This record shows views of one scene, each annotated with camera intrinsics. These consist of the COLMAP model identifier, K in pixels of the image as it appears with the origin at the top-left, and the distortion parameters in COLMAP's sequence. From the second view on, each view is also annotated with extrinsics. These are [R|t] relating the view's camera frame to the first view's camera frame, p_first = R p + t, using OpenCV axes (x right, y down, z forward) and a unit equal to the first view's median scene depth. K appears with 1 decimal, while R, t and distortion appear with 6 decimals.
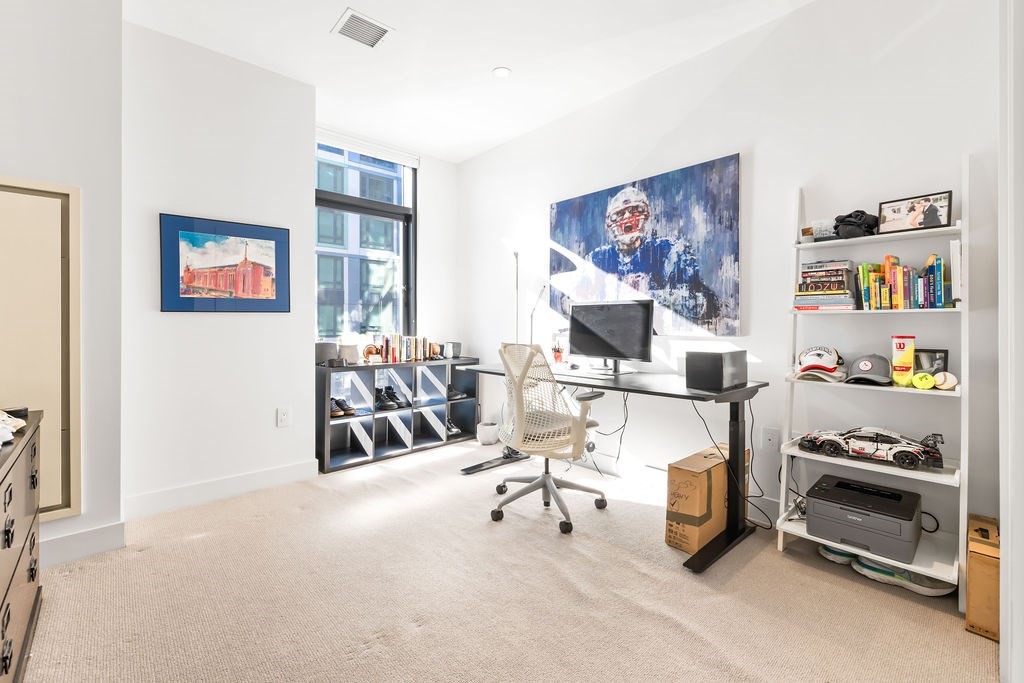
lens RADIAL K [[434.1, 0, 511.4], [0, 434.1, 320.6], [0, 0, 1]] dist [0.000522, 0.000107]
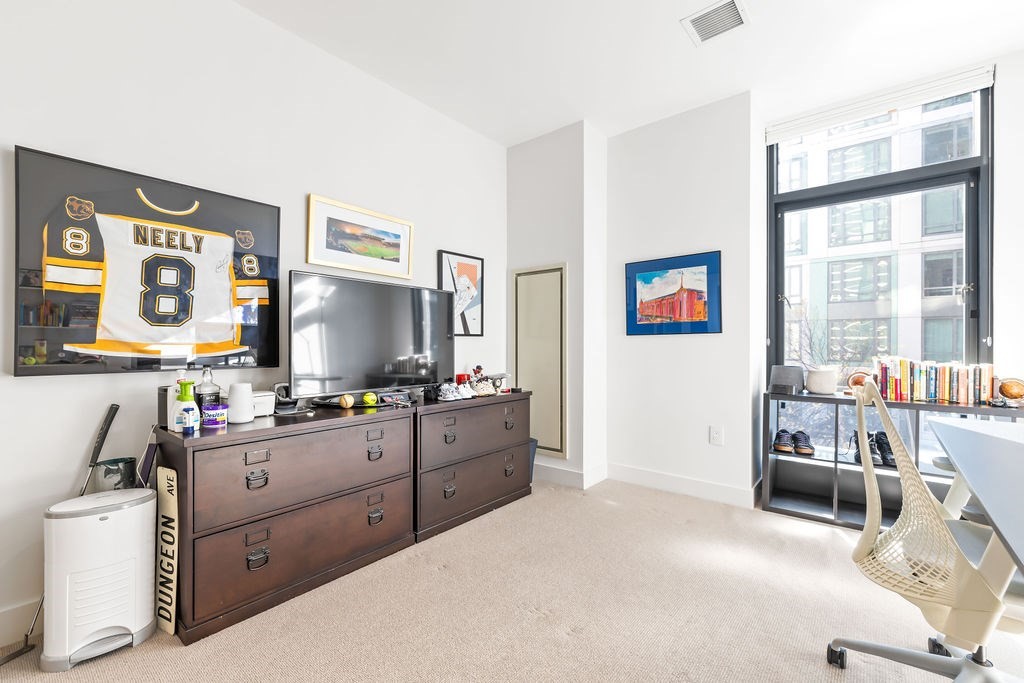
lens RADIAL K [[431.5, 0, 511.4], [0, 431.5, 343.8], [0, 0, 1]] dist [0.000257, 0.000081]
pose [[0.143142, -0.003536, -0.989696, 0.425758], [0.005430, 0.999981, -0.002787, 0.006746], [0.989687, -0.004975, 0.143159, 0.390255]]
